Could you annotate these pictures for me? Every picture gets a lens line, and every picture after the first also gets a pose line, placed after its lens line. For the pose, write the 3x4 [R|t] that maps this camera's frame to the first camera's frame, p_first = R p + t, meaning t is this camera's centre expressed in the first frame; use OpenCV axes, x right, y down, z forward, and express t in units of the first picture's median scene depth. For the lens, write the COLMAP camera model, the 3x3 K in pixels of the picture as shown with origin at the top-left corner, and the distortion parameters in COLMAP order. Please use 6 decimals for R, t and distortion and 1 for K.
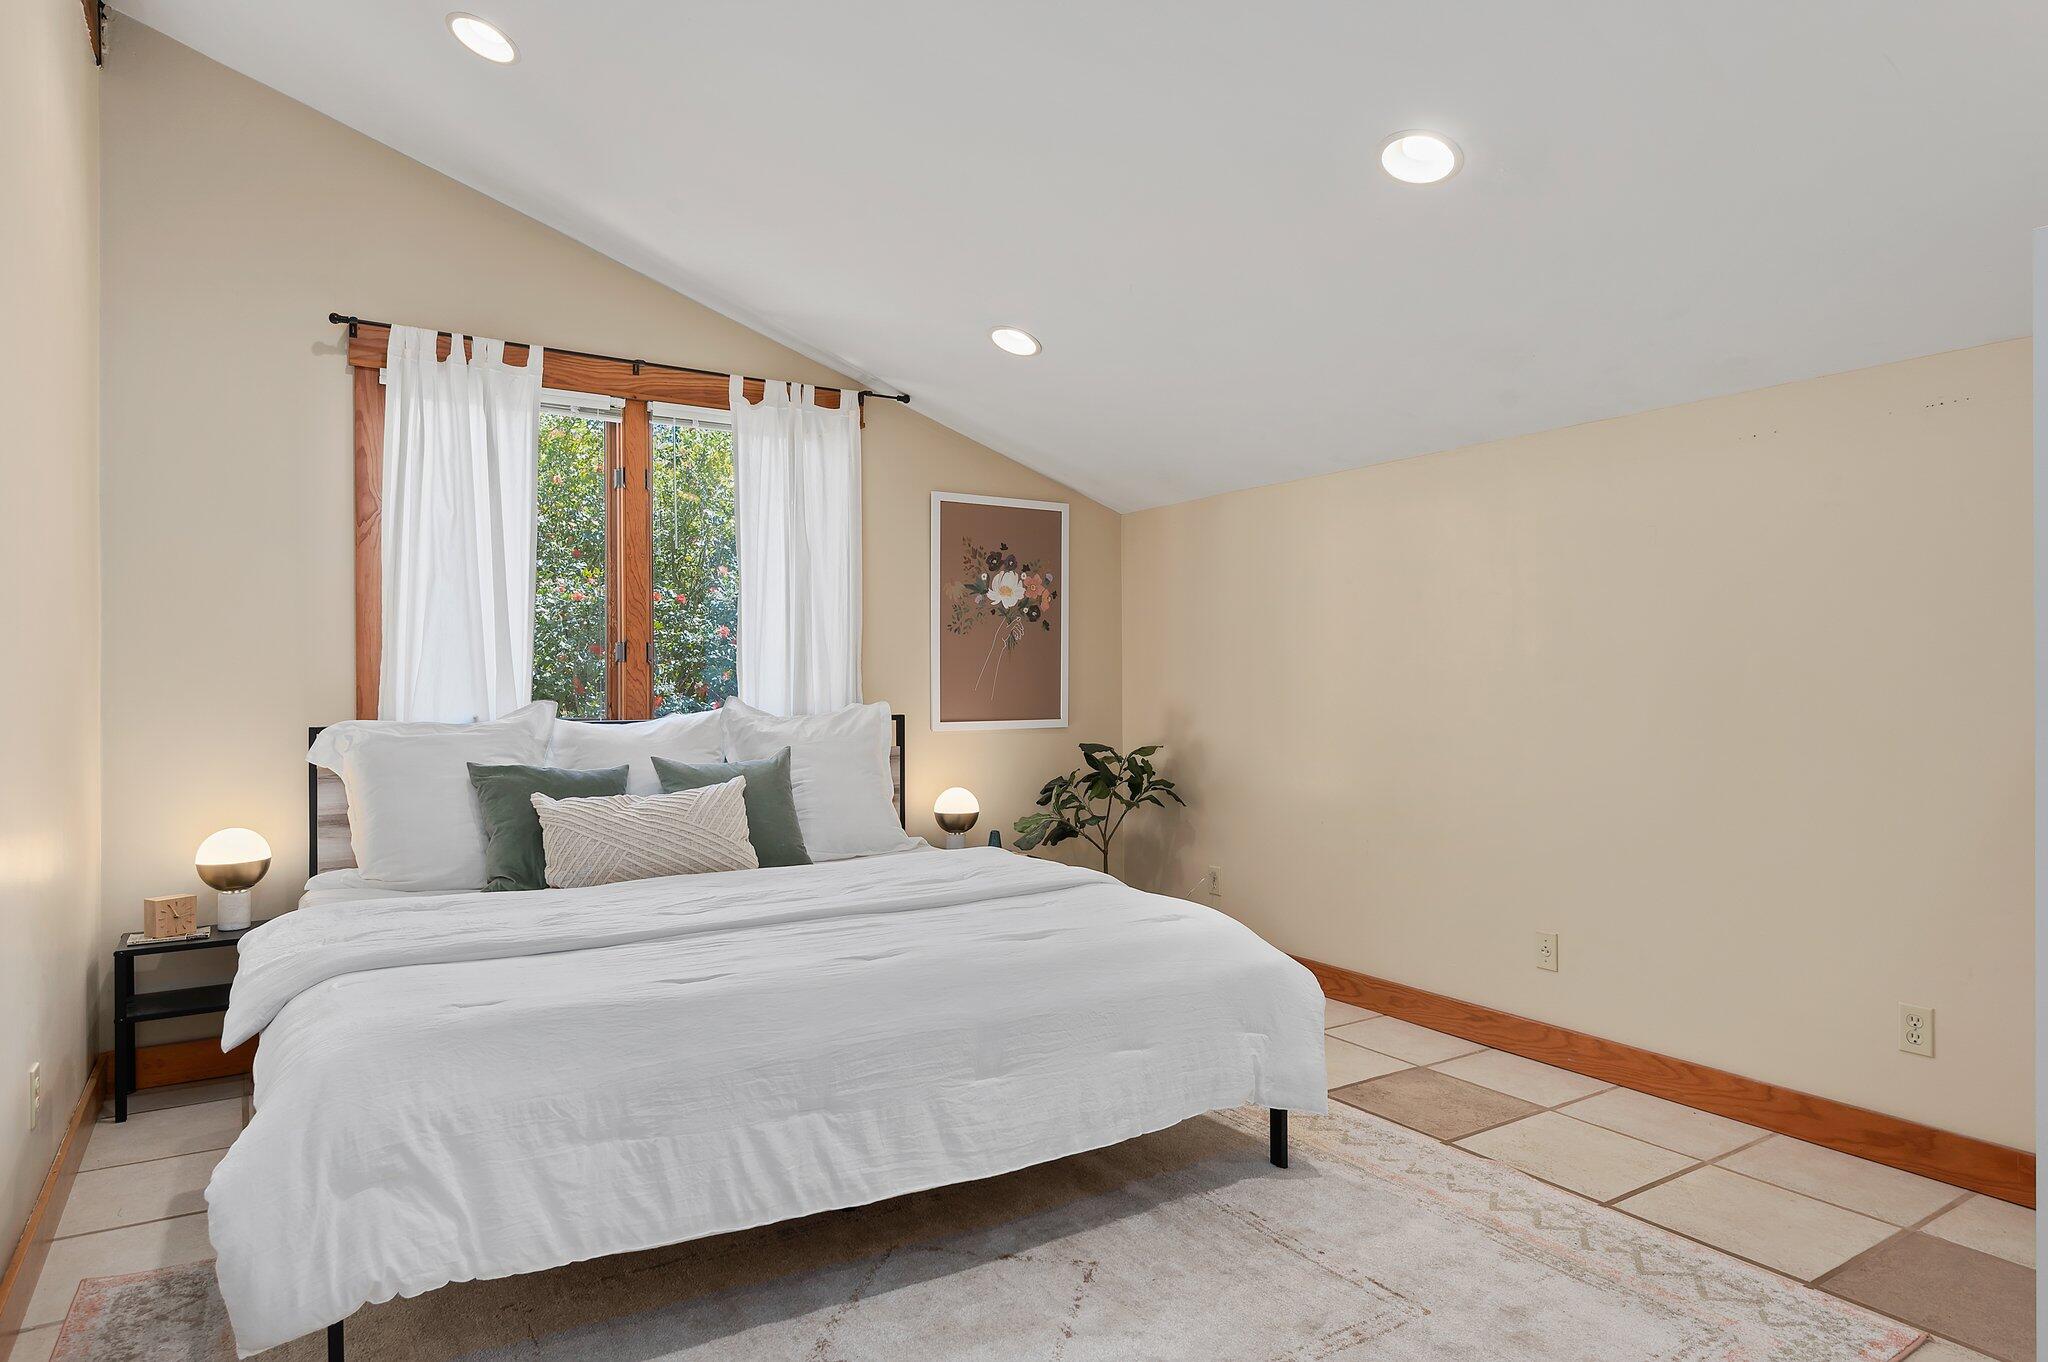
lens RADIAL K [[1219.2, 0, 1020.7], [0, 1219.2, 683.6], [0, 0, 1]] dist [0.001754, 0.000715]
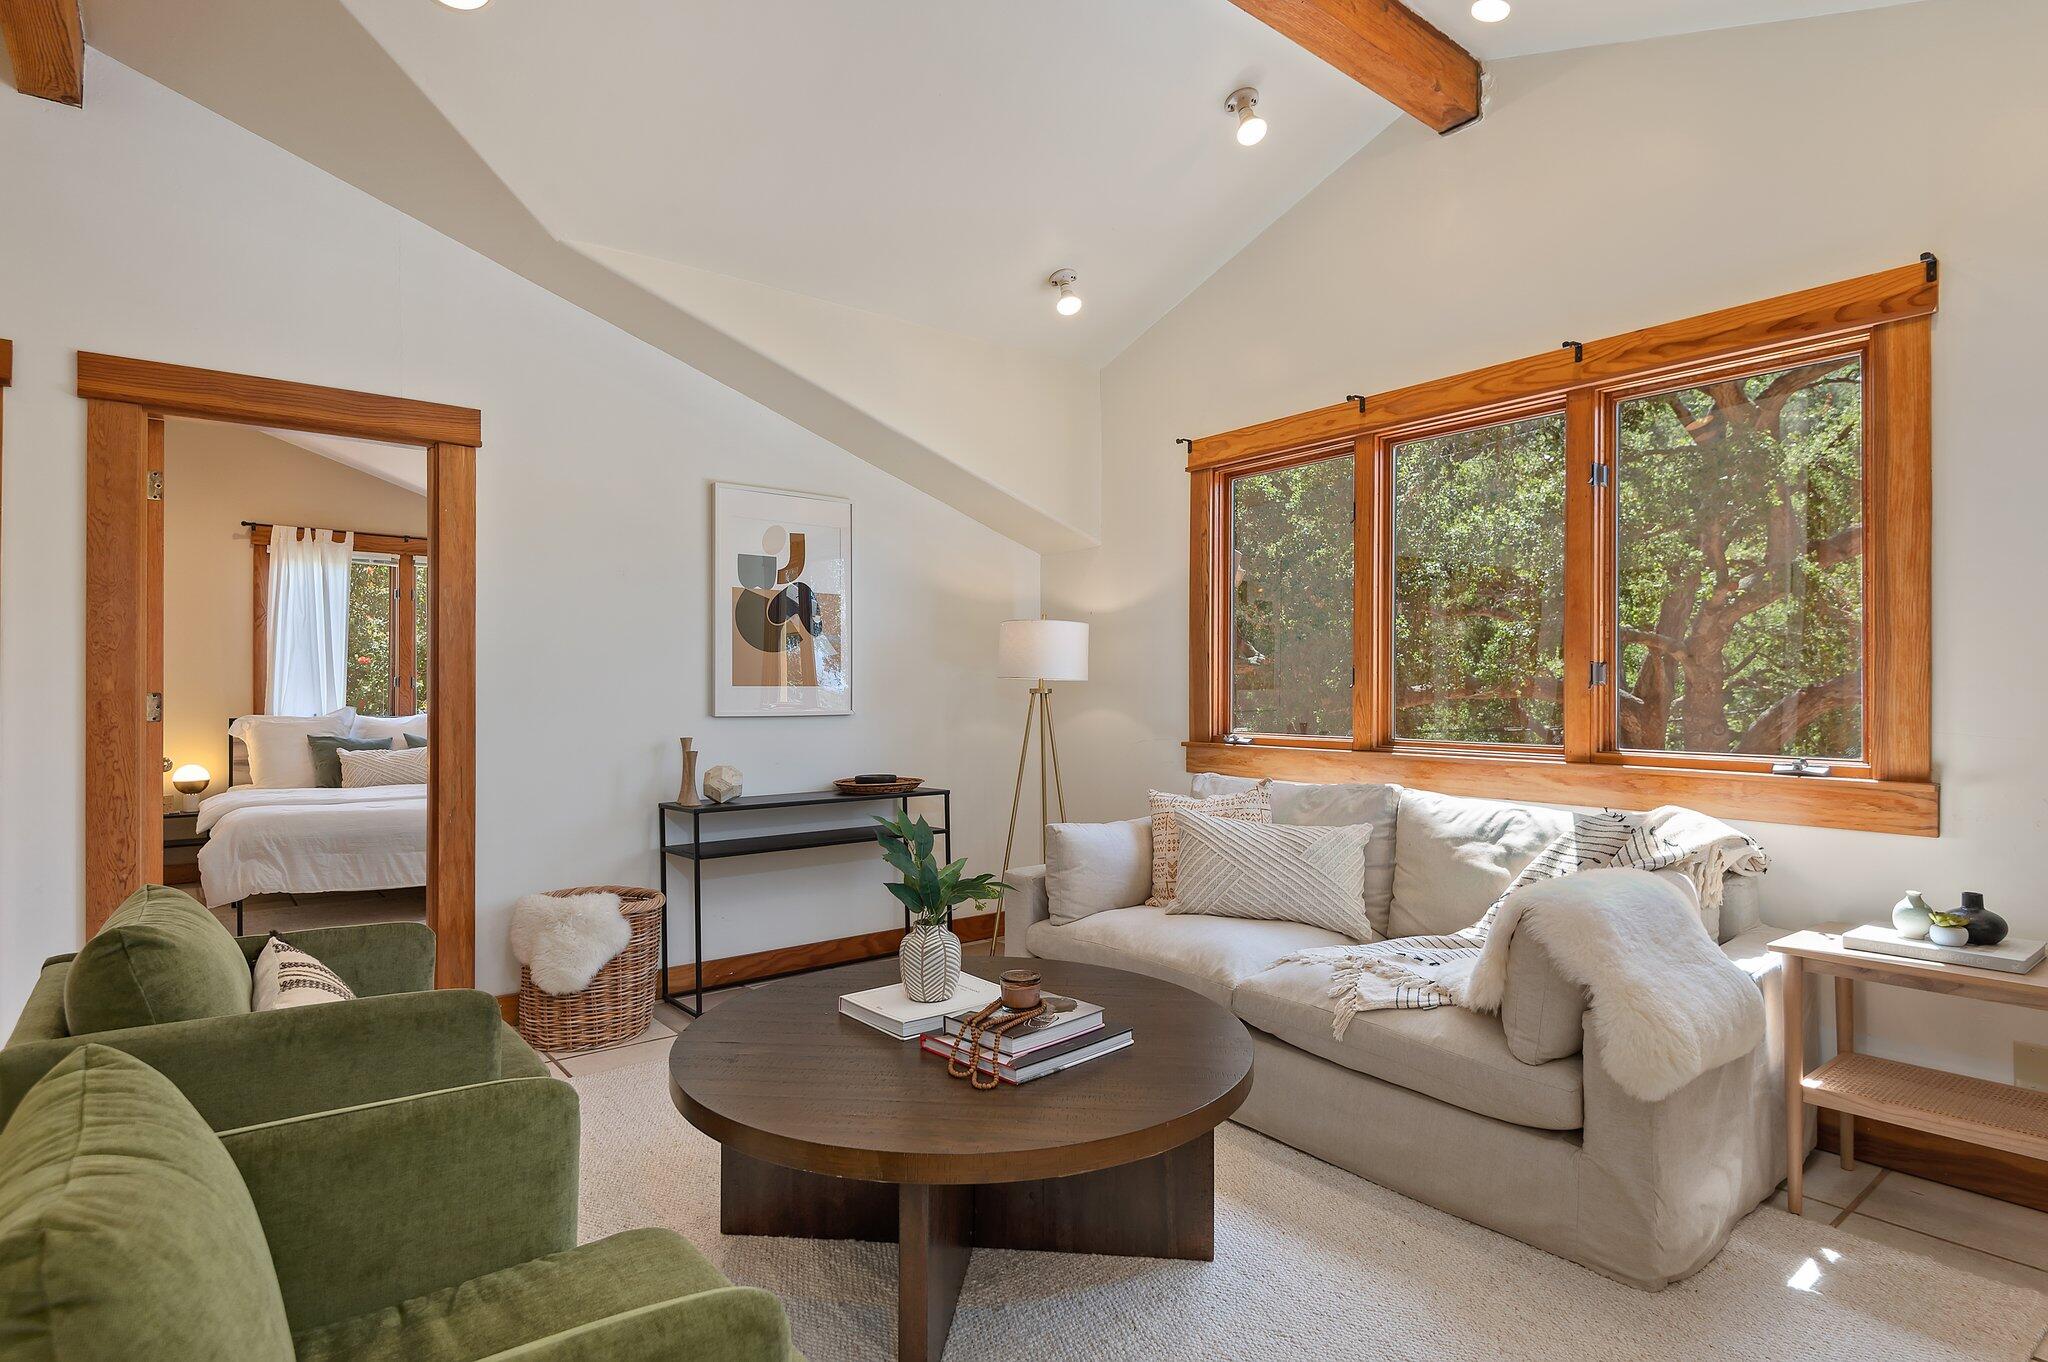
lens RADIAL K [[1076.9, 0, 1030.3], [0, 1076.9, 680.9], [0, 0, 1]] dist [-0.009895, 0.000004]
pose [[0.992722, 0.003414, 0.120382, 0.557993], [-0.002183, 0.999944, -0.010357, -0.013045], [-0.120411, 0.010018, 0.992674, -0.985715]]
